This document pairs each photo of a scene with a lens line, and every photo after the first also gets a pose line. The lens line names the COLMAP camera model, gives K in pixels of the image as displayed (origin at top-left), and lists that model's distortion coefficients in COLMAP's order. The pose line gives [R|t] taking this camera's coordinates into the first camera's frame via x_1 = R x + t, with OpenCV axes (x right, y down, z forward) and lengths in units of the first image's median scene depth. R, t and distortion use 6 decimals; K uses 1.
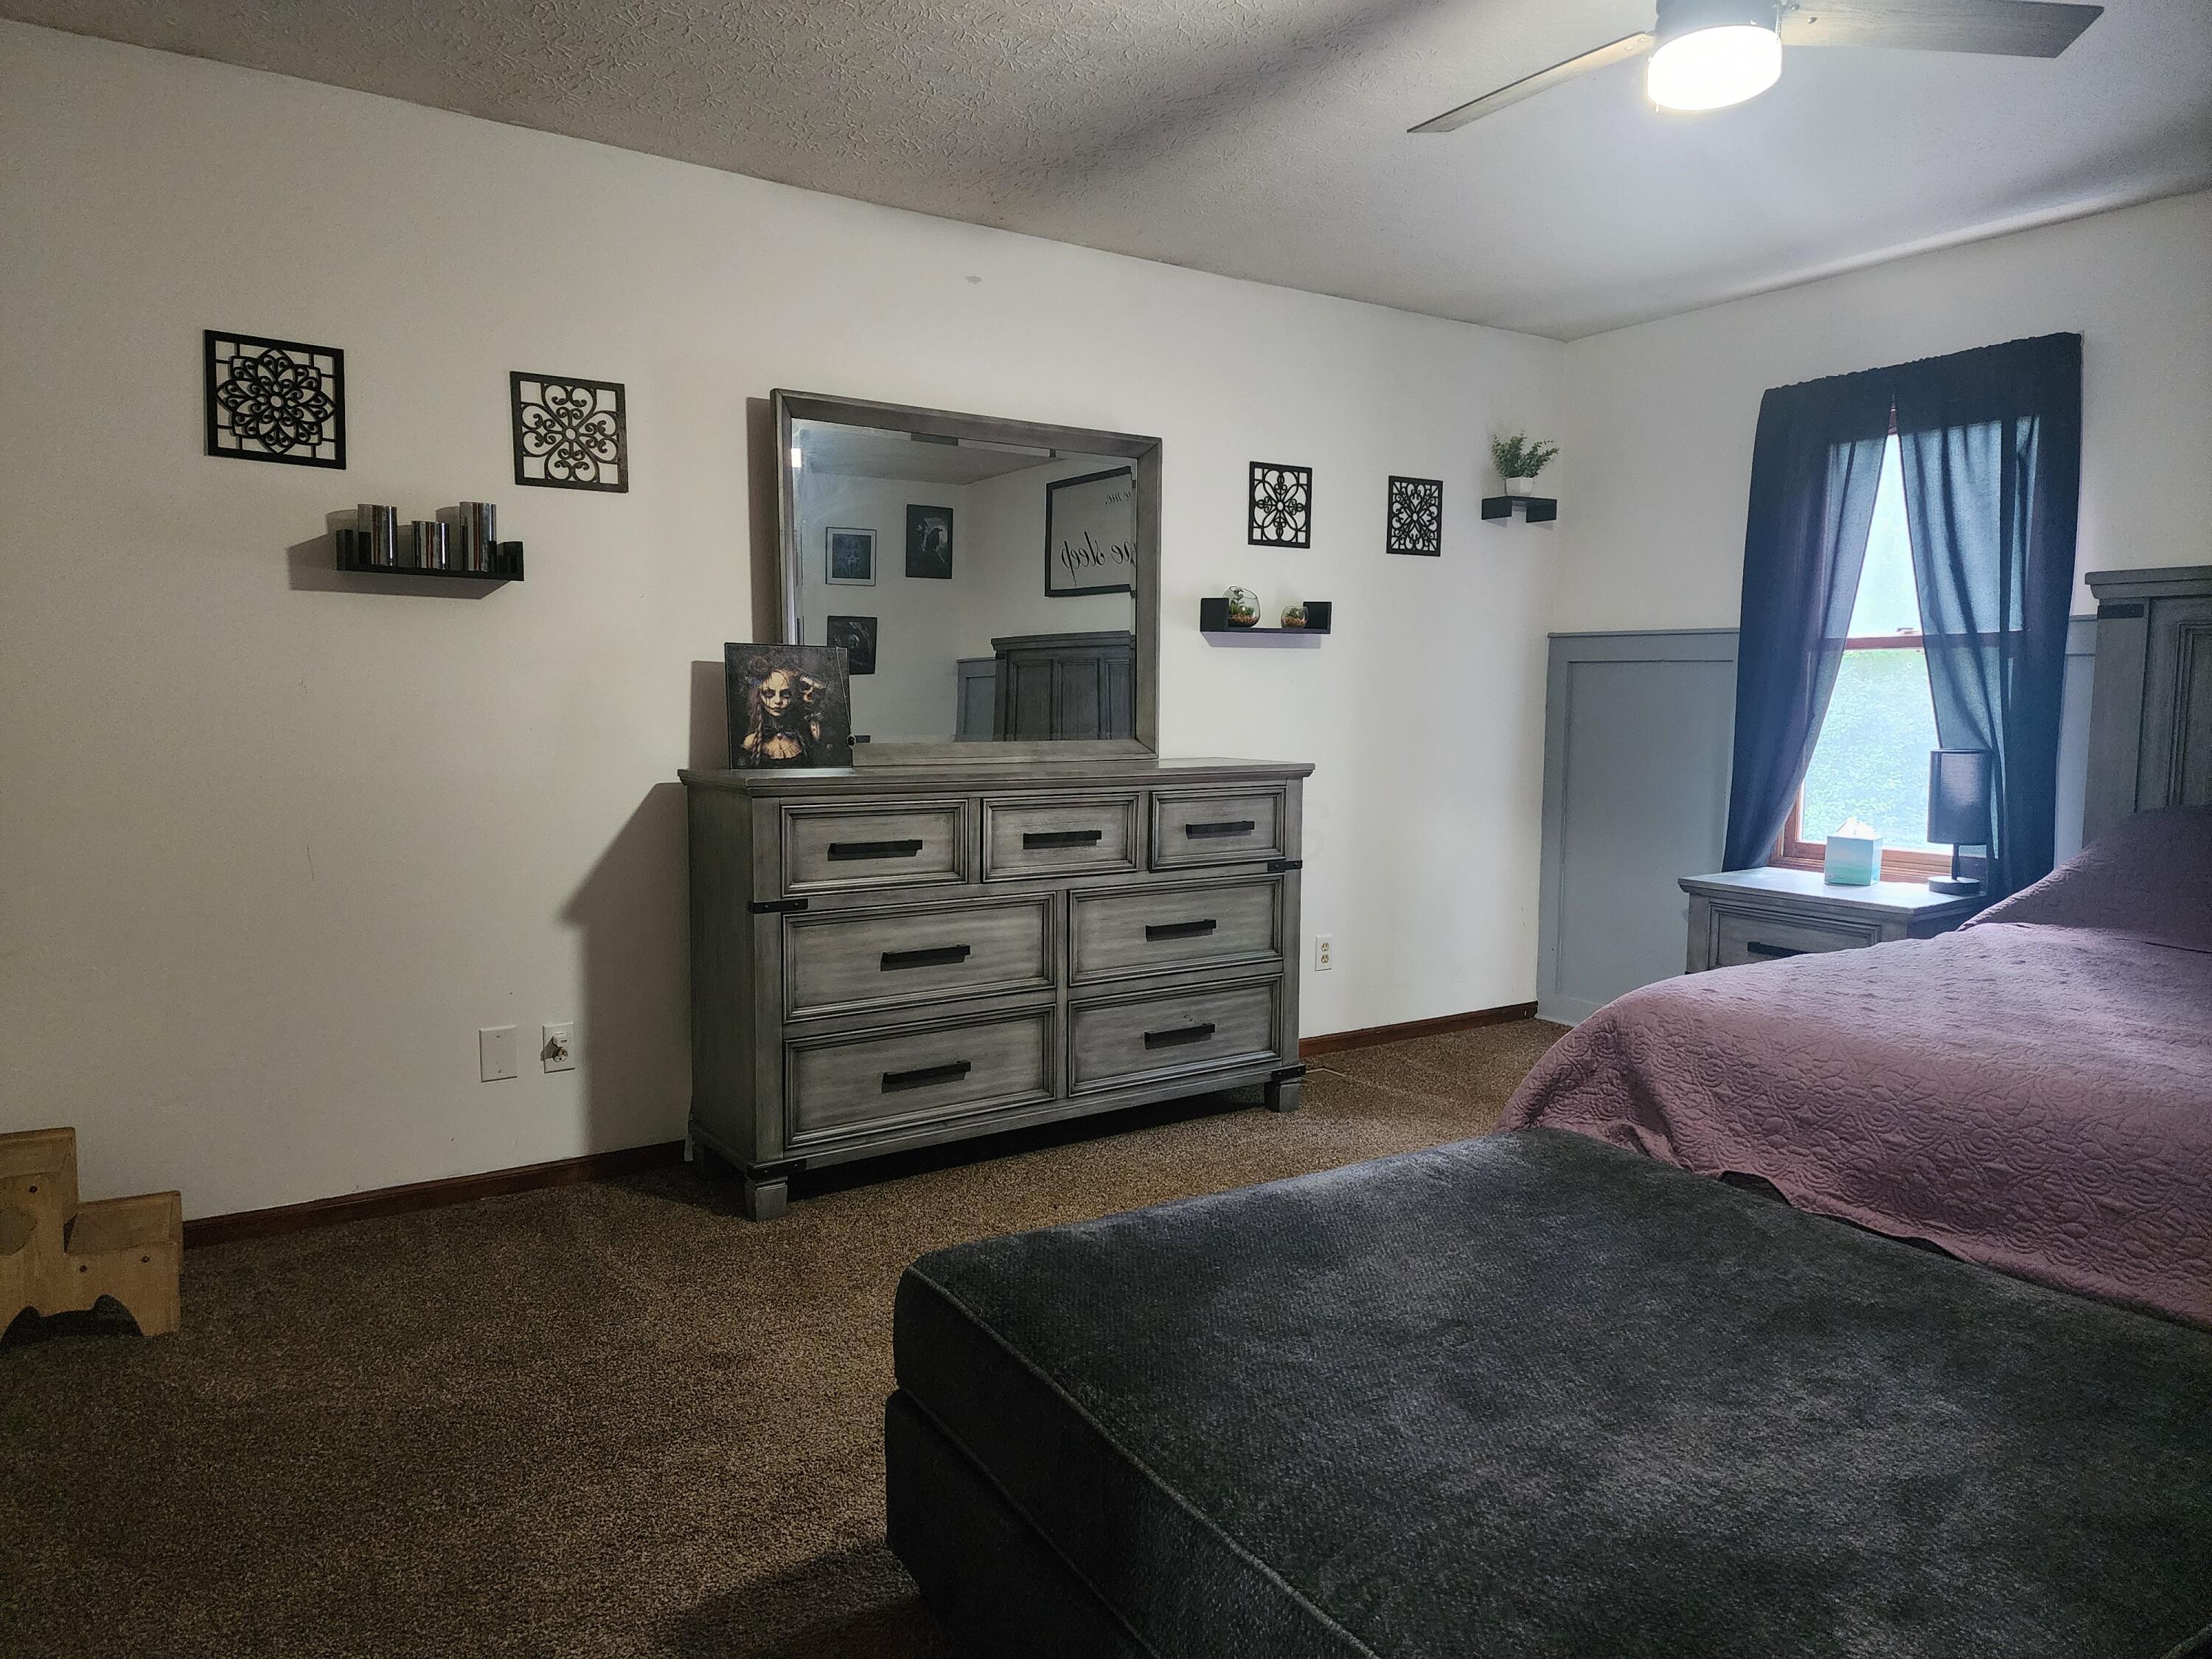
lens RADIAL K [[1496.1, 0, 1123.2], [0, 1496.1, 855.3], [0, 0, 1]] dist [0.068522, -0.096242]
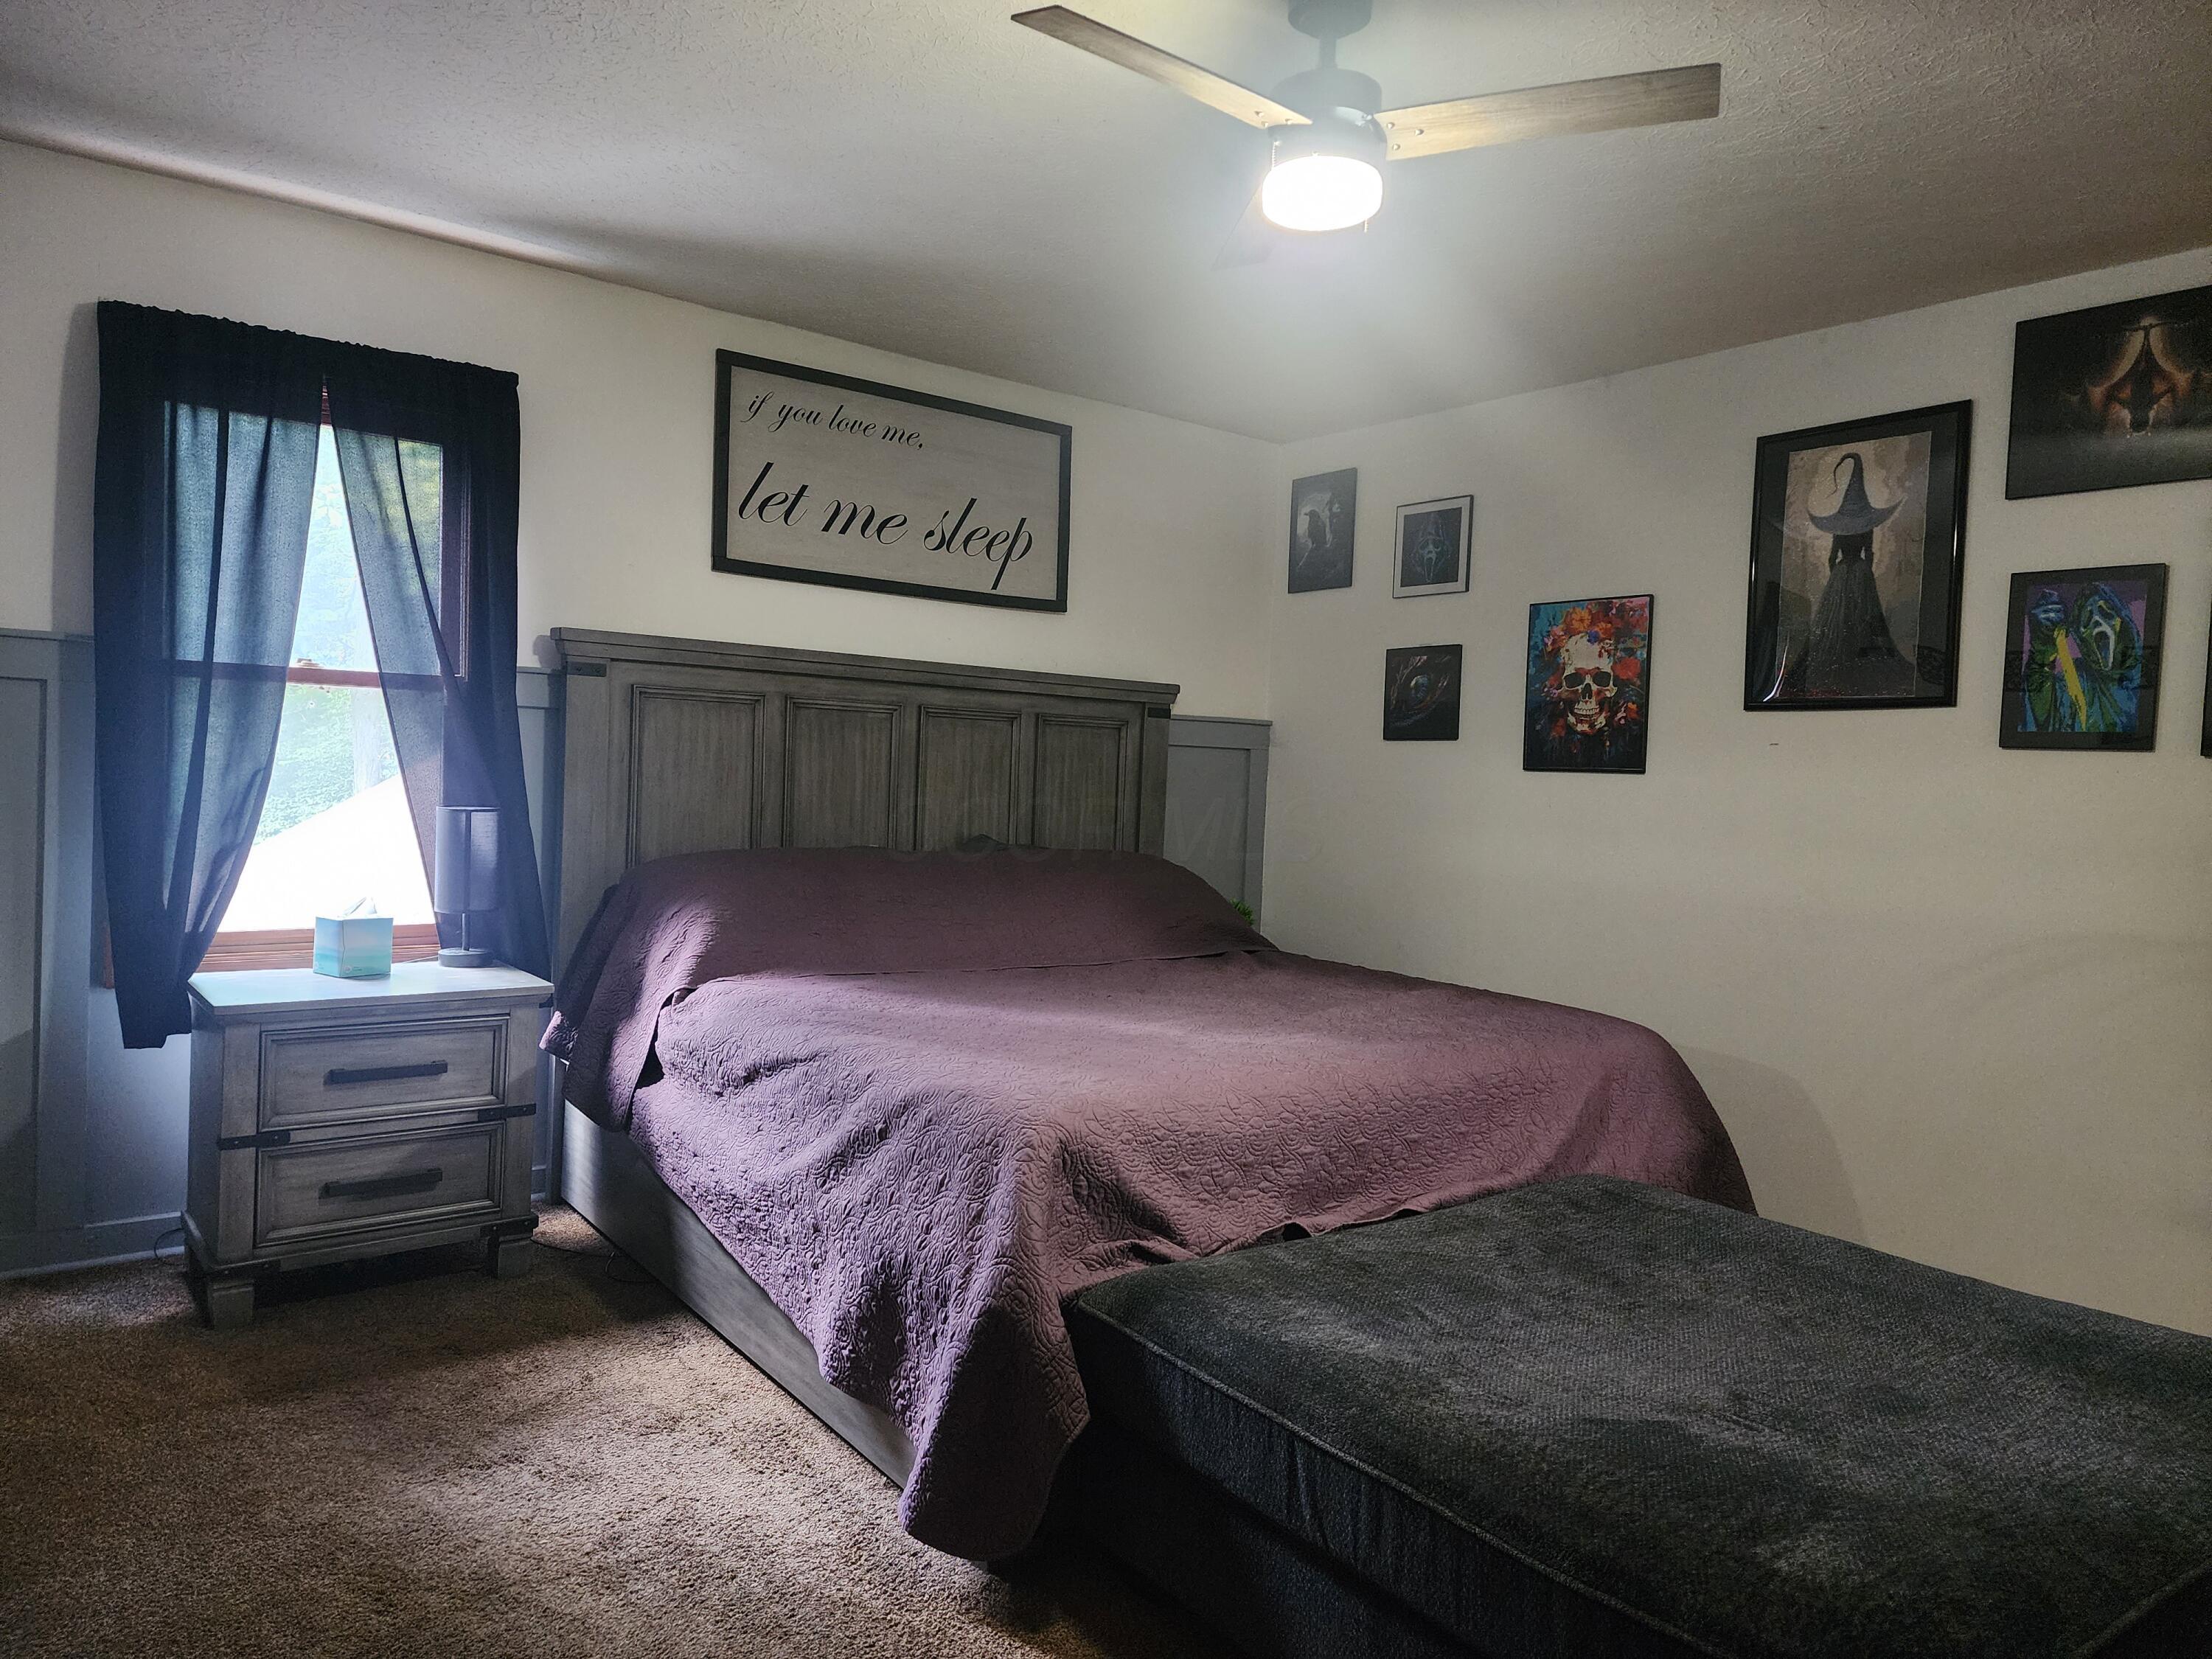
lens RADIAL K [[1496.1, 0, 1123.2], [0, 1496.1, 855.3], [0, 0, 1]] dist [0.068522, -0.096242]
pose [[-0.078725, -0.072002, 0.994293, -0.350569], [0.059699, 0.995258, 0.076798, -0.080391], [-0.995107, 0.065404, -0.074053, 0.629312]]
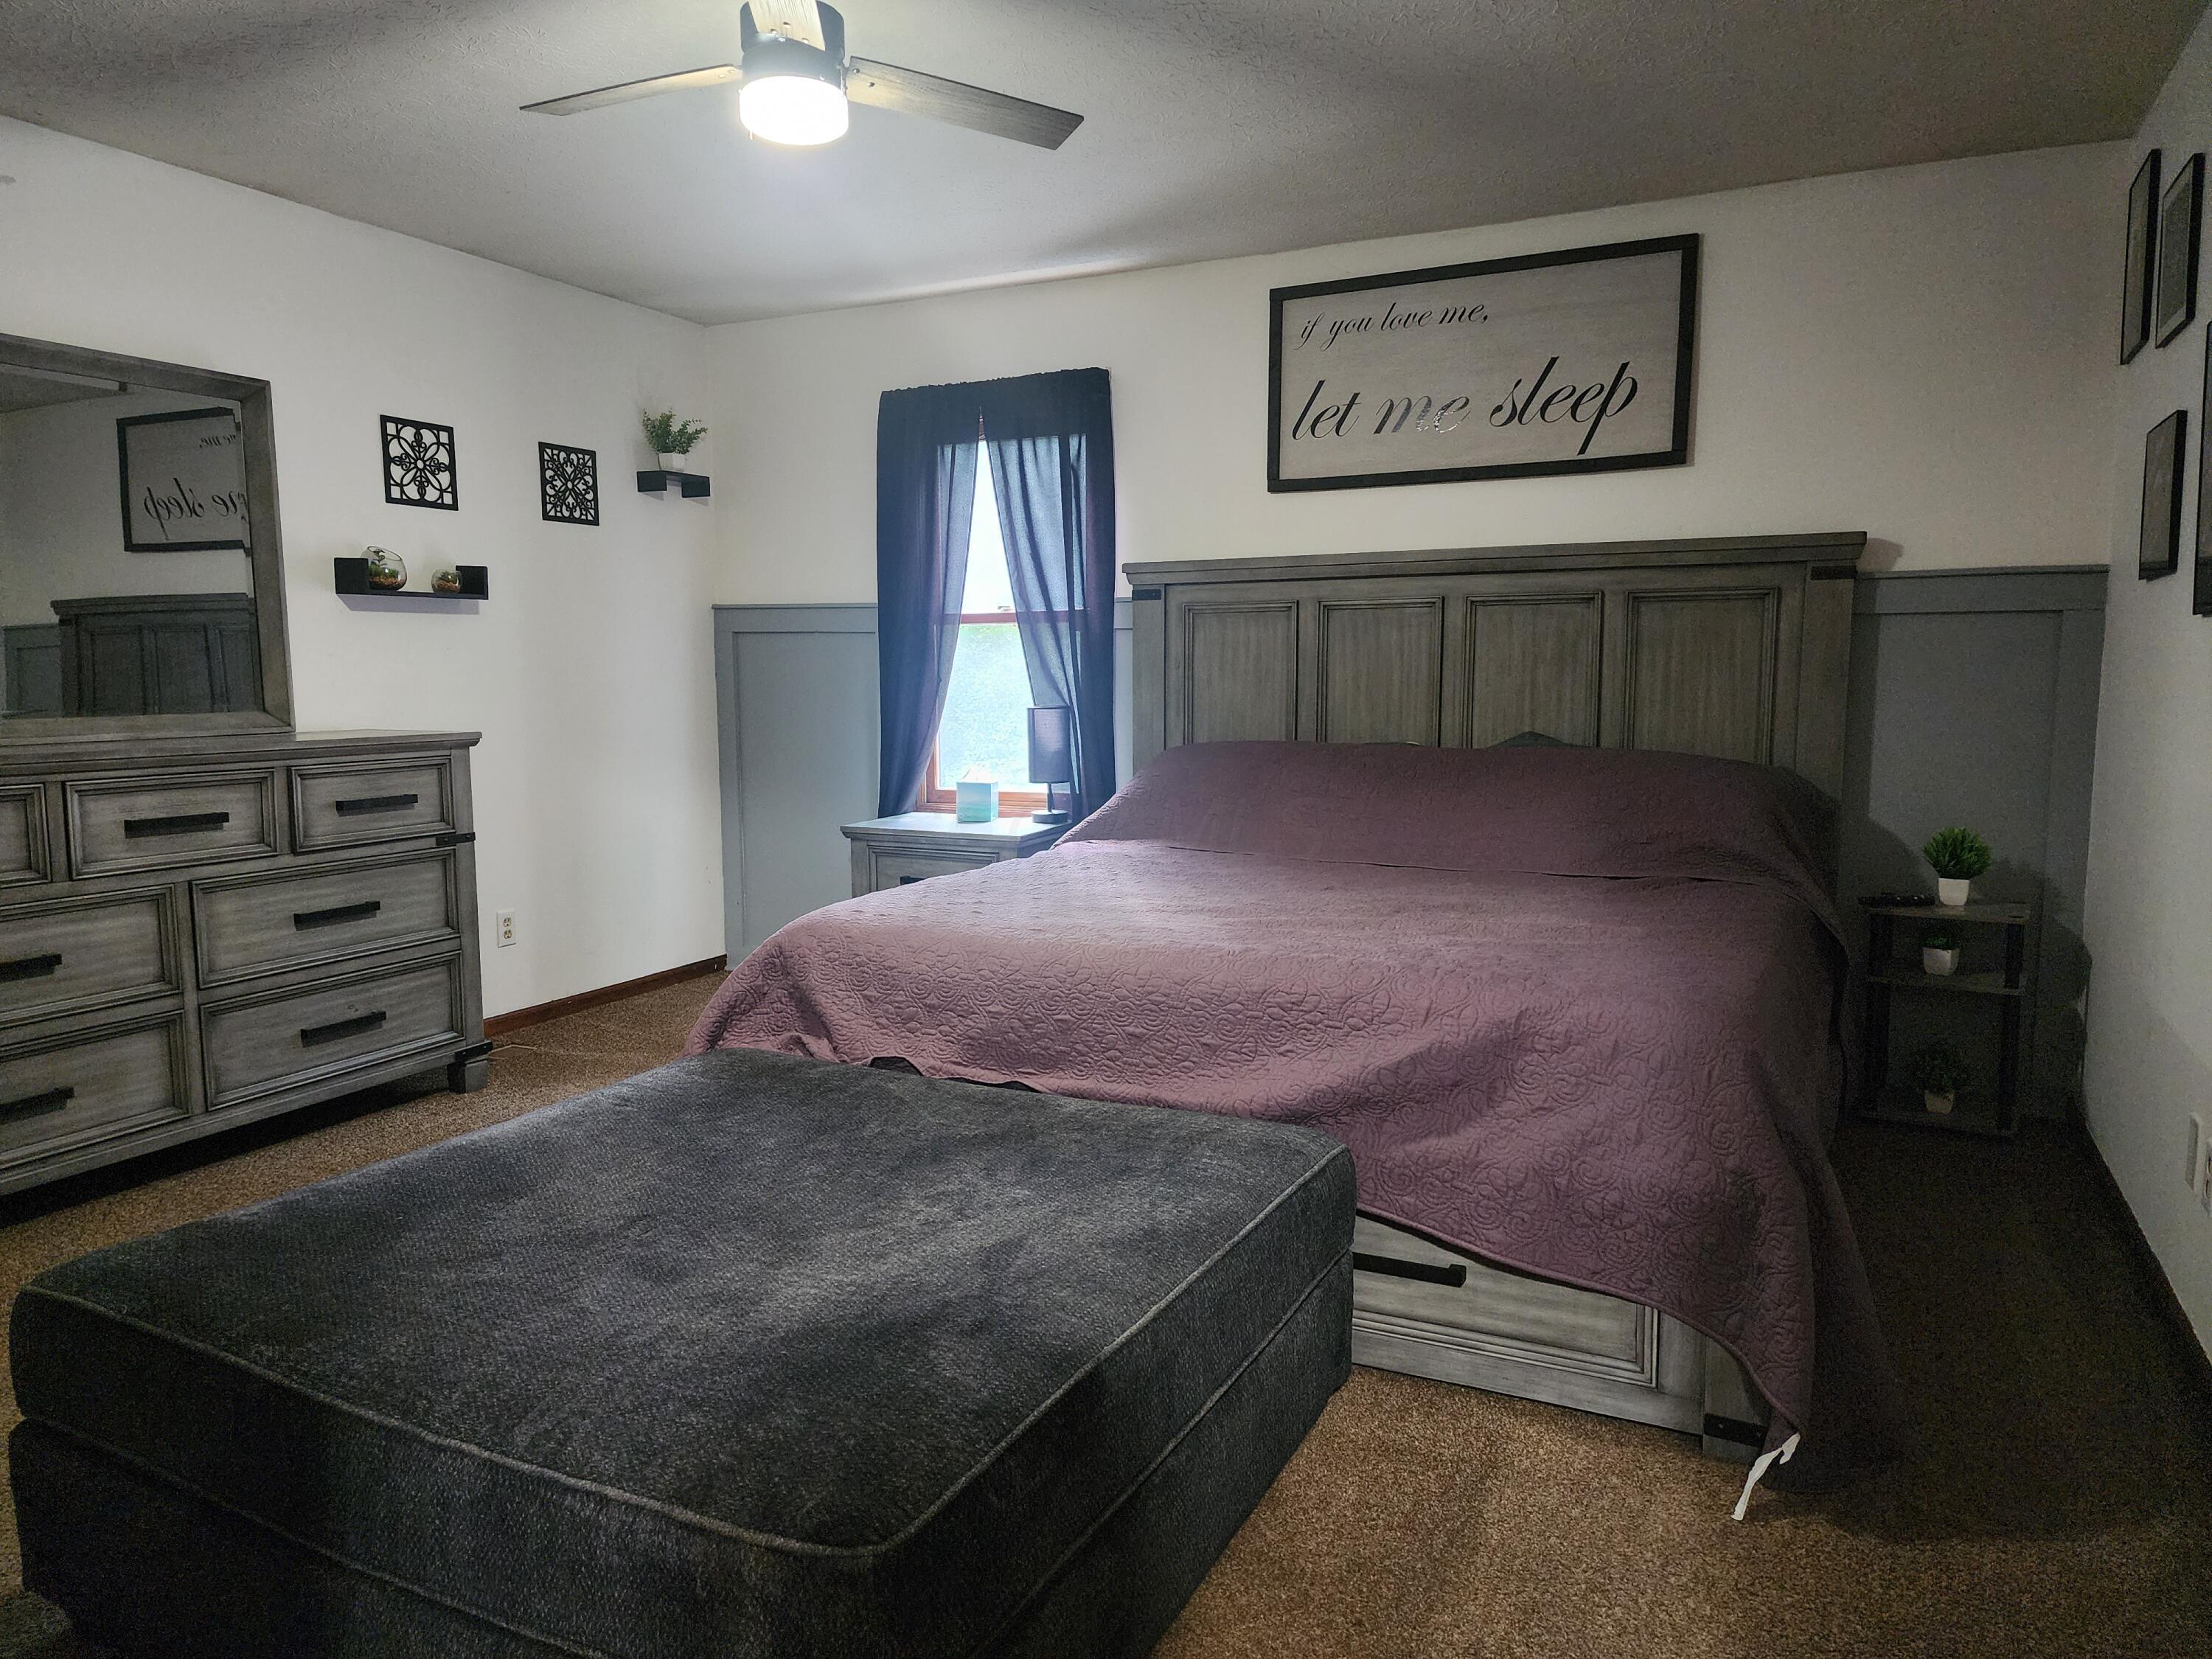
lens RADIAL K [[1482.8, 0, 1096.1], [0, 1482.8, 848.6], [0, 0, 1]] dist [0.088176, -0.085681]
pose [[0.871947, -0.065409, 0.485211, -0.002951], [0.058908, 0.997852, 0.028655, 0.012334], [-0.486043, 0.003597, 0.873927, -0.061534]]
